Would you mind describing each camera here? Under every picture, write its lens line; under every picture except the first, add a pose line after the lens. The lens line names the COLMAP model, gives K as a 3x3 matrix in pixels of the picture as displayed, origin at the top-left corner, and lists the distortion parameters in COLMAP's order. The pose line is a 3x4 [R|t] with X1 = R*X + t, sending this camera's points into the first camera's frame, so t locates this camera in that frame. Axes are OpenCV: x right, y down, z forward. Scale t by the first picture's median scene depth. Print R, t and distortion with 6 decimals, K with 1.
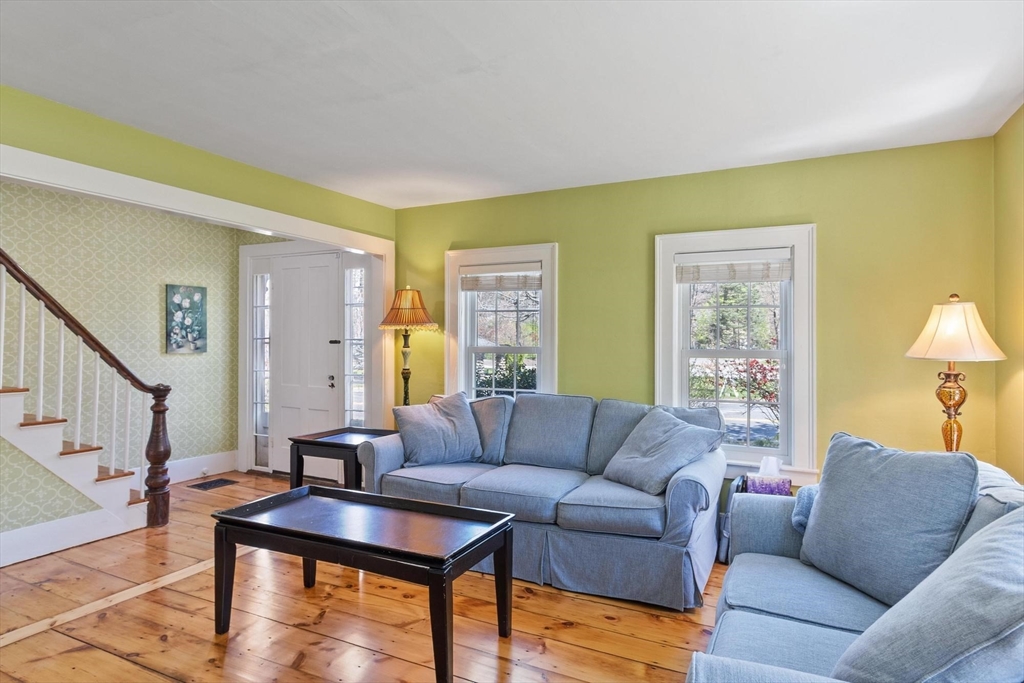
lens RADIAL K [[578.0, 0, 507.9], [0, 578.0, 332.8], [0, 0, 1]] dist [0.017305, 0.001726]
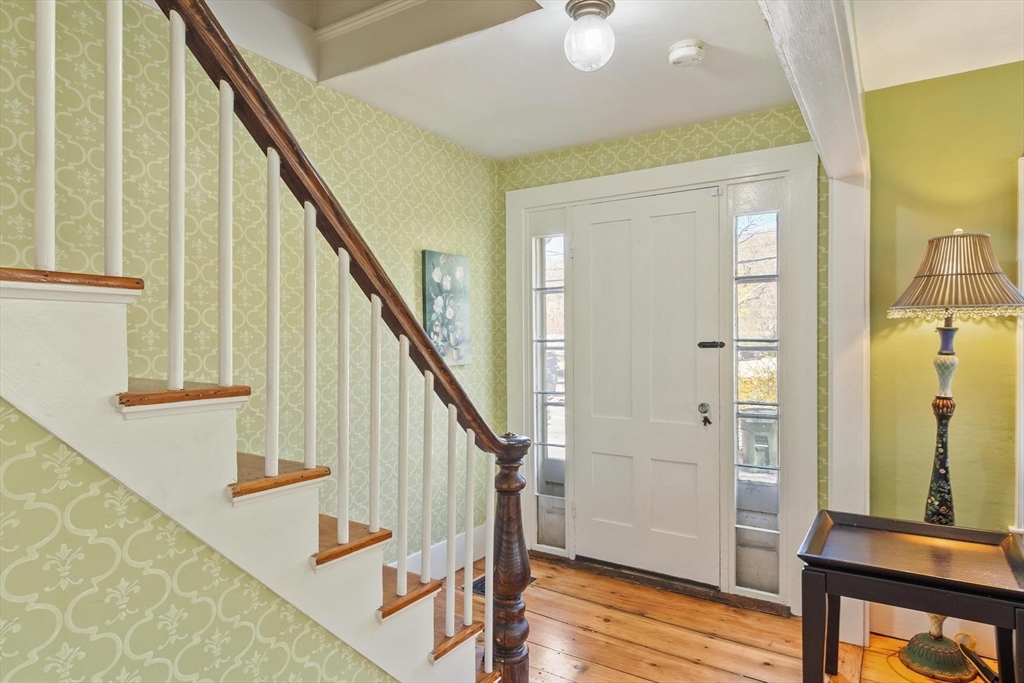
lens RADIAL K [[586.8, 0, 516.3], [0, 586.8, 351.1], [0, 0, 1]] dist [0.005139, -0.002439]
pose [[0.995241, -0.008605, -0.097063, -0.434772], [0.011291, 0.999567, 0.027157, 0.004284], [0.096787, -0.028124, 0.994908, 0.411223]]
